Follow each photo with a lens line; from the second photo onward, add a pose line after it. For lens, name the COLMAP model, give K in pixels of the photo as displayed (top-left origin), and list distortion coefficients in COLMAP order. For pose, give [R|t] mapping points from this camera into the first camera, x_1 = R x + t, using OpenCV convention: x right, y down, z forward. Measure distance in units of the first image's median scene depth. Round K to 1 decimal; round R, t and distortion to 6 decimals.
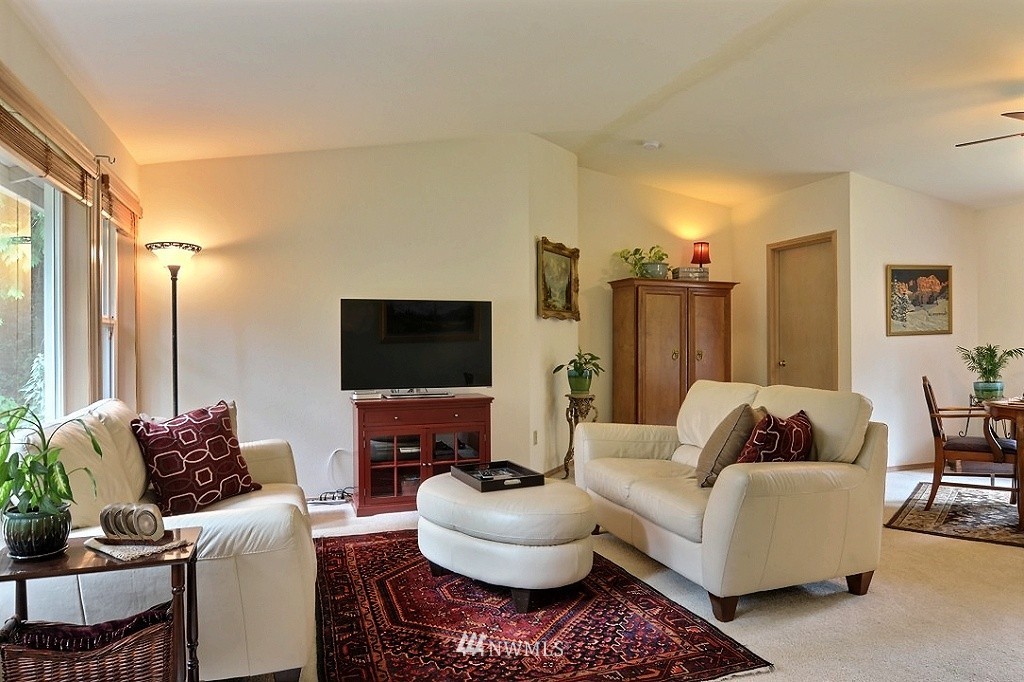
lens RADIAL K [[656.5, 0, 518.2], [0, 656.5, 347.1], [0, 0, 1]] dist [-0.003400, -0.005809]
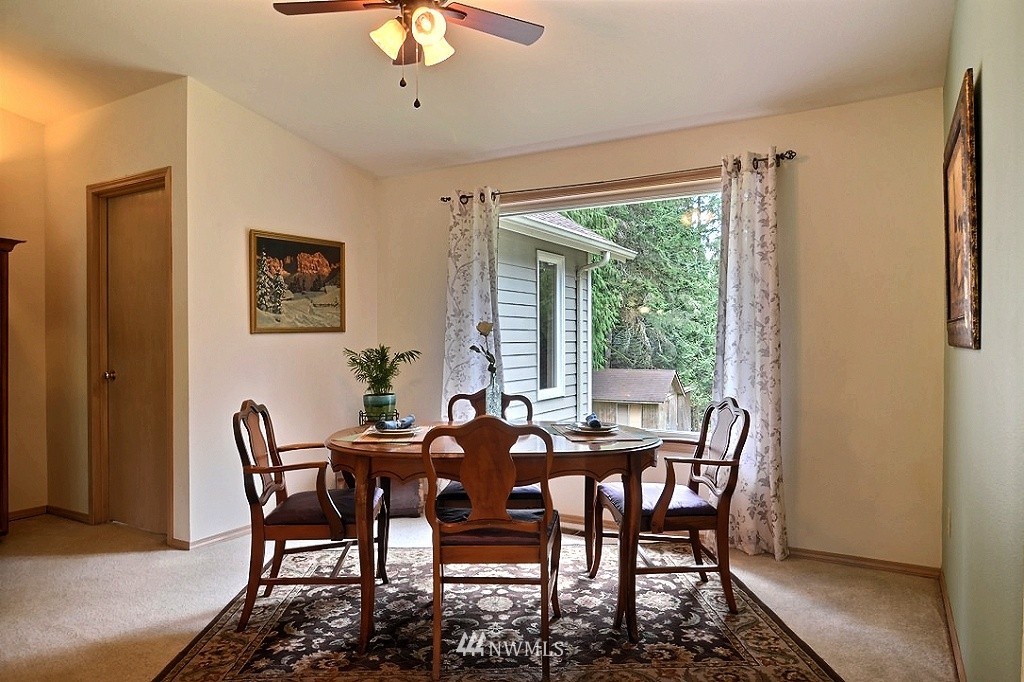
lens RADIAL K [[656.5, 0, 510.9], [0, 656.5, 339.9], [0, 0, 1]] dist [-0.003400, -0.005809]
pose [[0.762584, 0.003861, 0.646877, 0.322697], [-0.001756, 0.999991, -0.003900, -0.007985], [-0.646887, 0.001838, 0.762584, 0.295488]]
